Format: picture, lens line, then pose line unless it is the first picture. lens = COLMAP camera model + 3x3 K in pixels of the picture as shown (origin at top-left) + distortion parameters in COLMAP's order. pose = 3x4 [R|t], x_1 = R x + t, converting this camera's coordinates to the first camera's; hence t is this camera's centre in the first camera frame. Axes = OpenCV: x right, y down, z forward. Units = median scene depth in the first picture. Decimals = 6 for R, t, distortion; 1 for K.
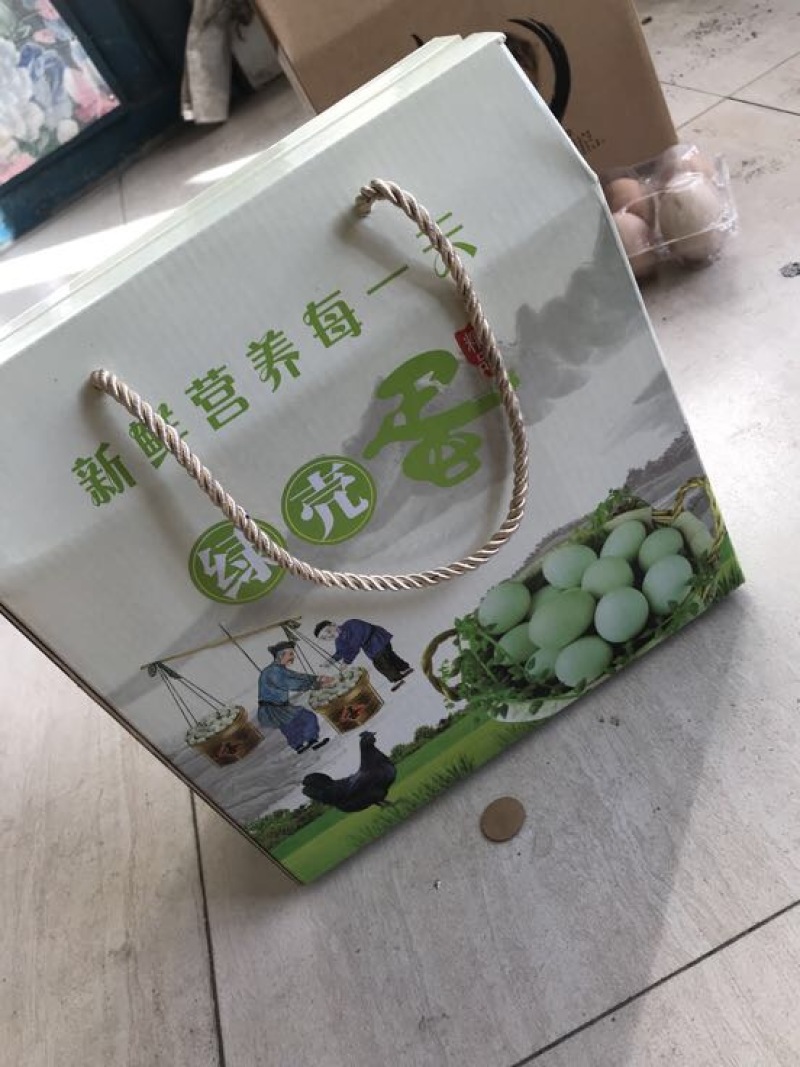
lens RADIAL K [[940.2, 0, 400.0], [0, 940.2, 533.5], [0, 0, 1]] dist [0.111308, -0.141458]
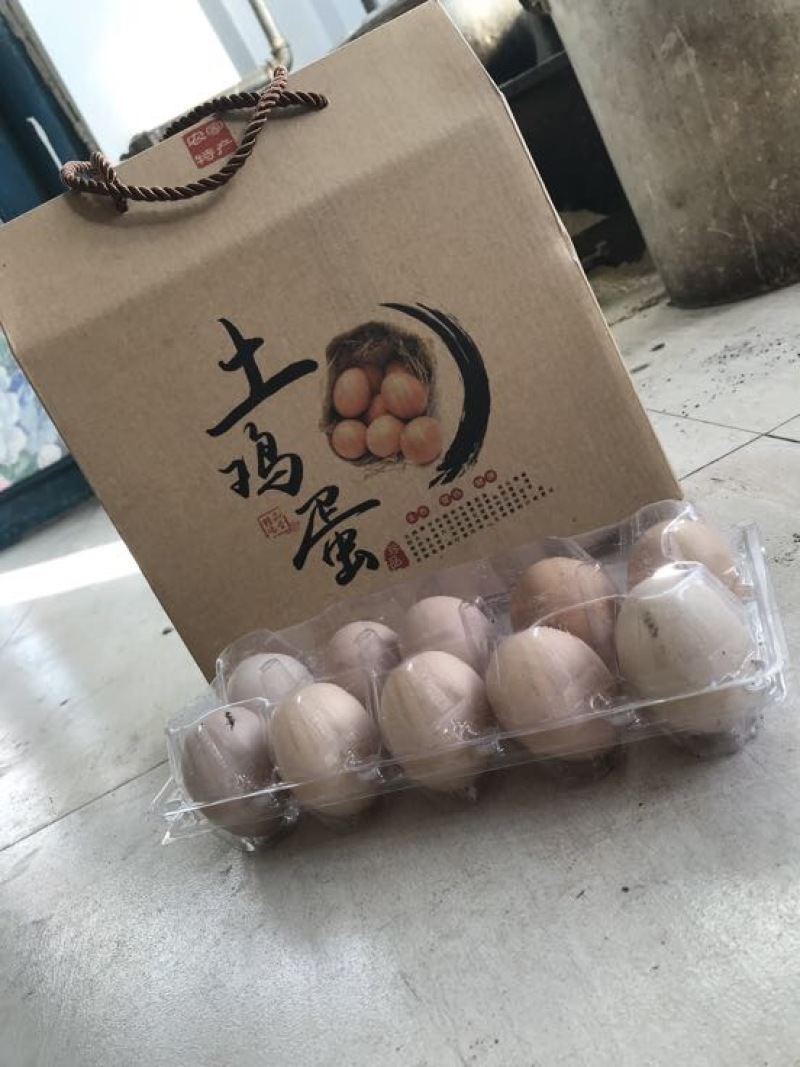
lens RADIAL K [[940.2, 0, 400.0], [0, 940.2, 533.5], [0, 0, 1]] dist [0.111308, -0.141458]
pose [[0.996248, 0.037486, -0.078002, 0.184884], [-0.060588, 0.945697, -0.319354, -0.210758], [0.061795, 0.322881, 0.944420, 0.494100]]
